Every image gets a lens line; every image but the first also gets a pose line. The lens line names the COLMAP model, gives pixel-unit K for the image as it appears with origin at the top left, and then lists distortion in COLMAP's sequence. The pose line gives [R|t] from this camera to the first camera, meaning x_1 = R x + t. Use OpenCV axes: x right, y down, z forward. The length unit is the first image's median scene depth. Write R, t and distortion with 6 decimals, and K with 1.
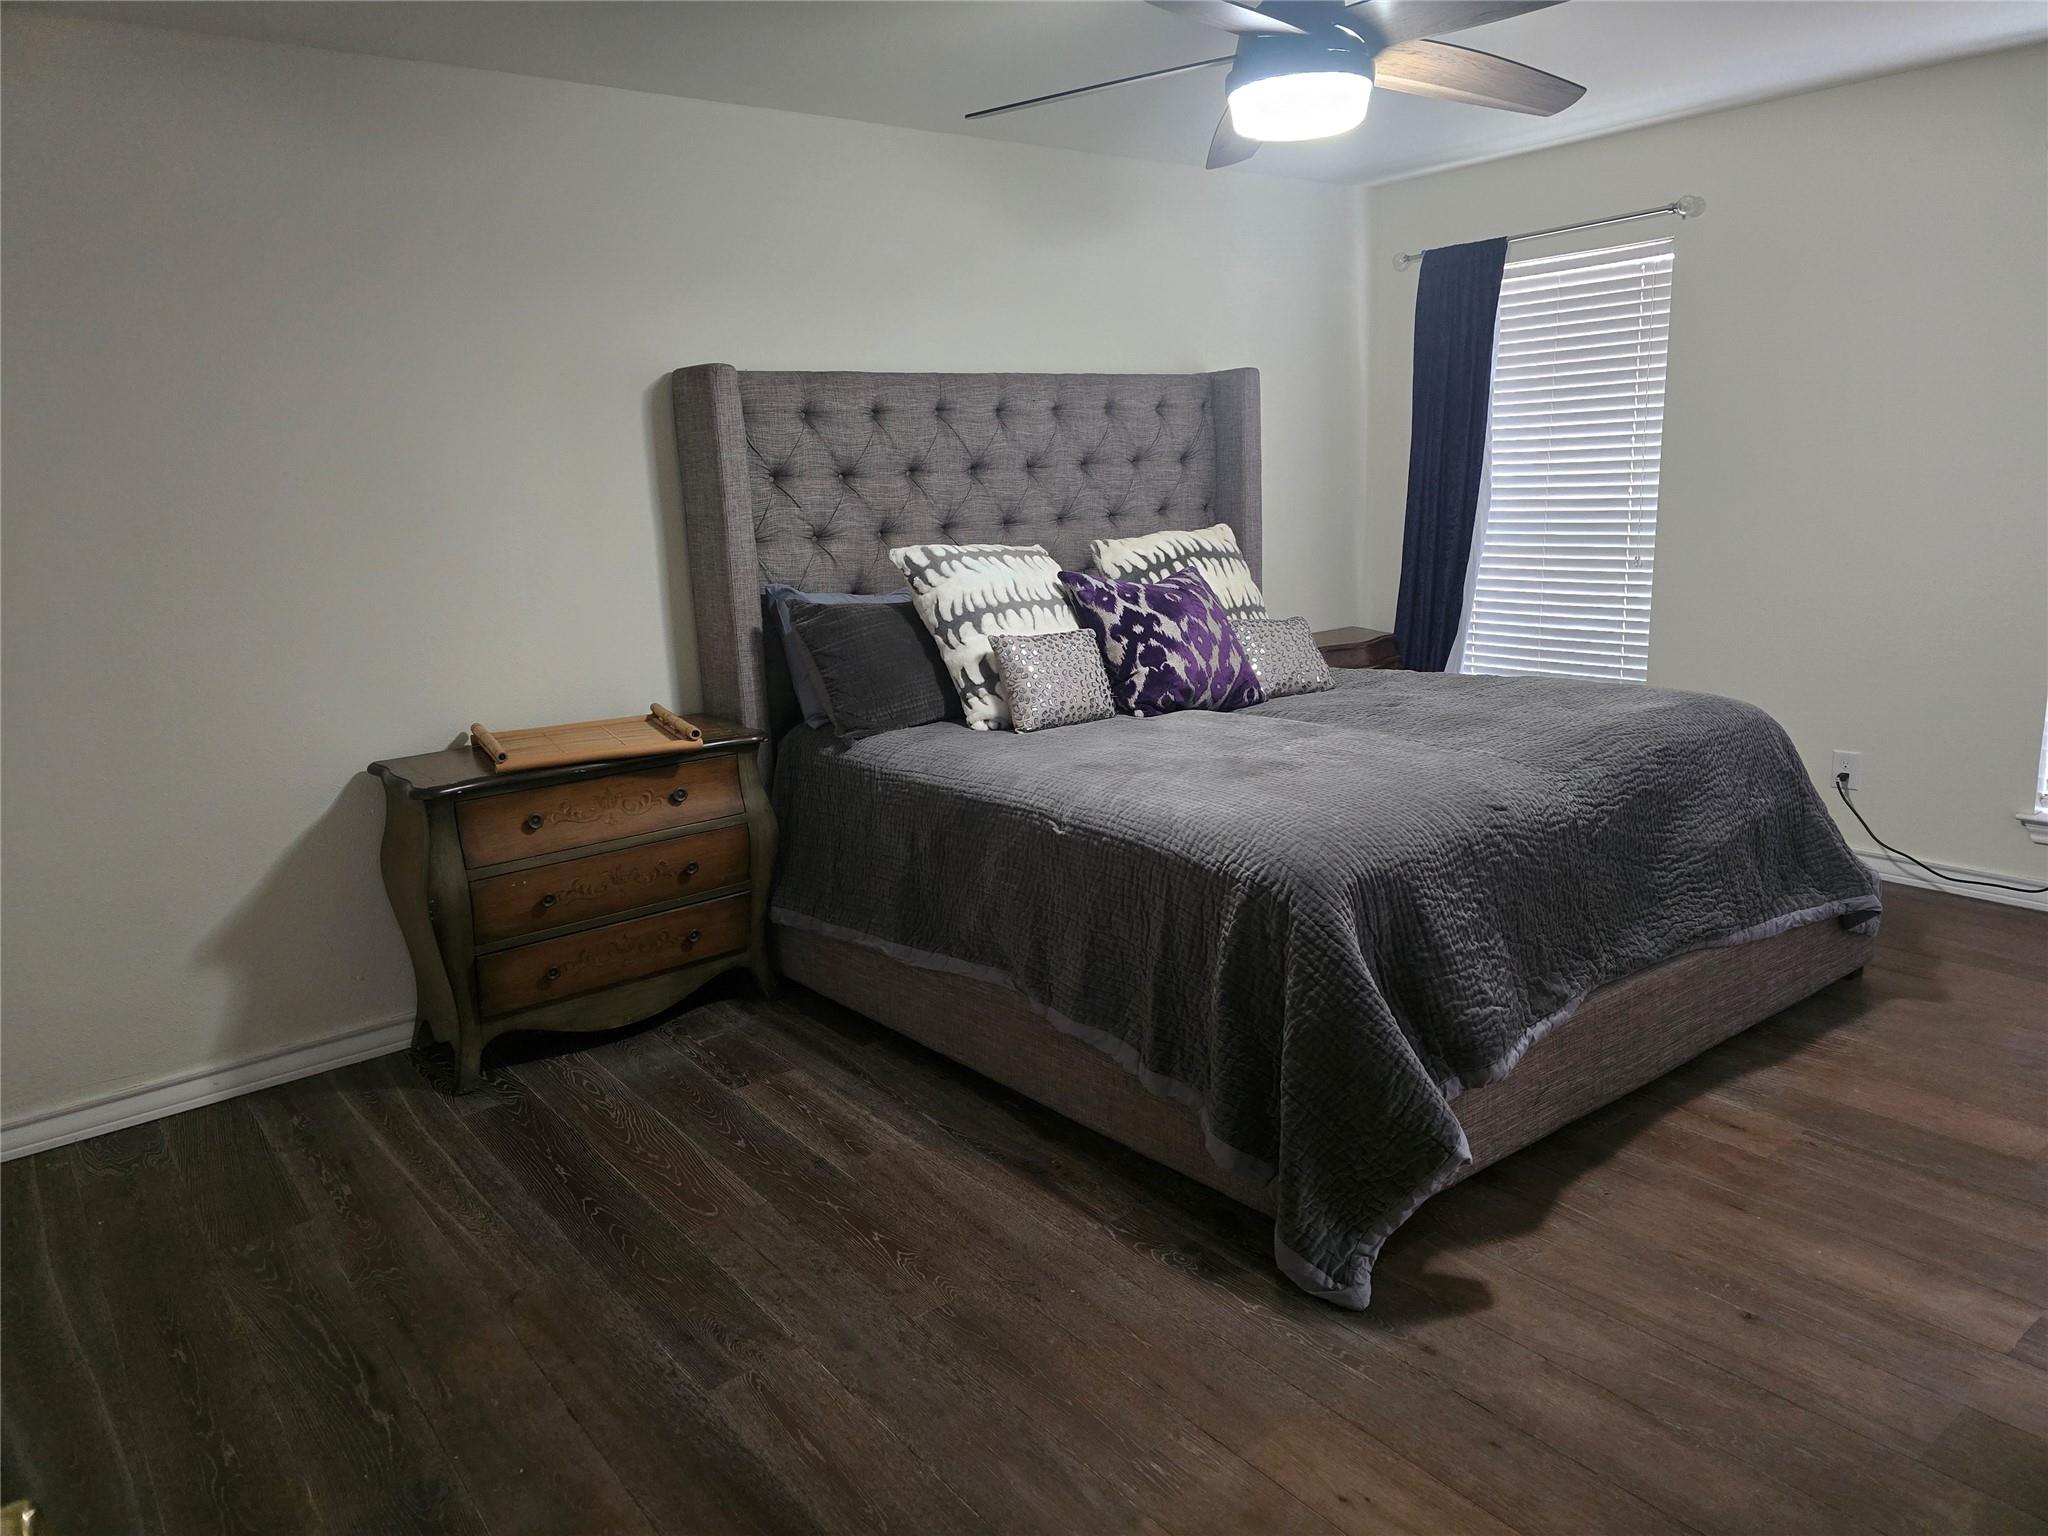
lens RADIAL K [[1387.1, 0, 1026.3], [0, 1387.1, 771.9], [0, 0, 1]] dist [0.026996, -0.002836]
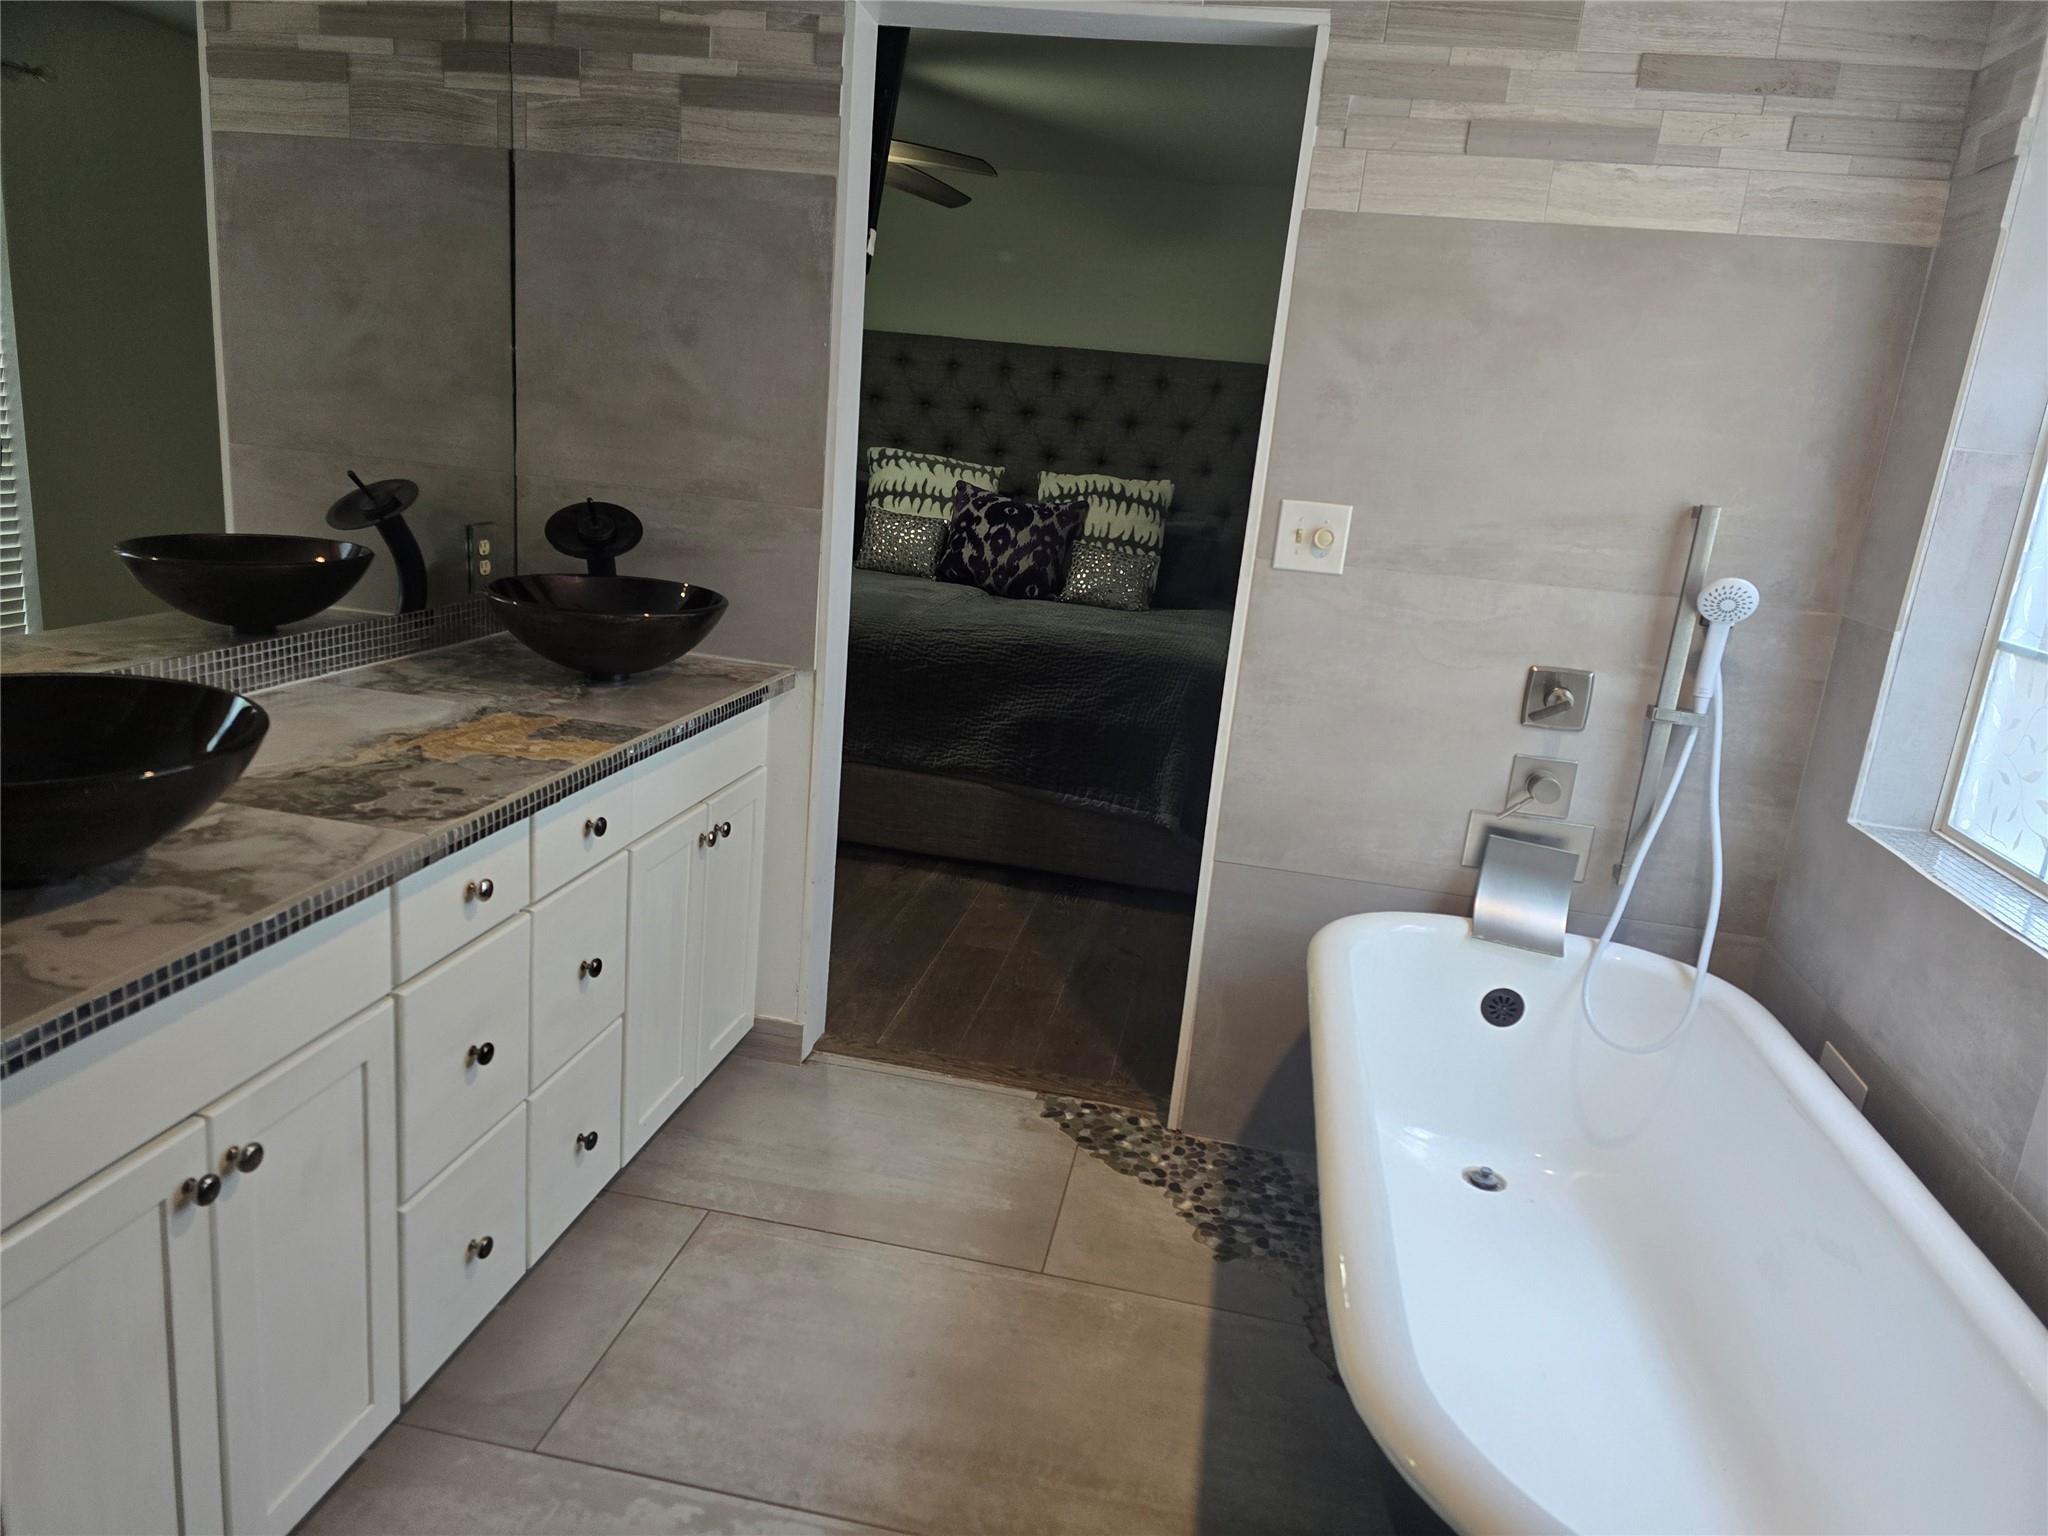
lens RADIAL K [[1387.1, 0, 1025.3], [0, 1387.1, 766.2], [0, 0, 1]] dist [0.026996, -0.002836]
pose [[0.645677, 0.292518, -0.705361, 1.129382], [-0.283673, 0.949499, 0.134094, -0.069756], [0.708965, 0.113510, 0.696049, 0.054482]]
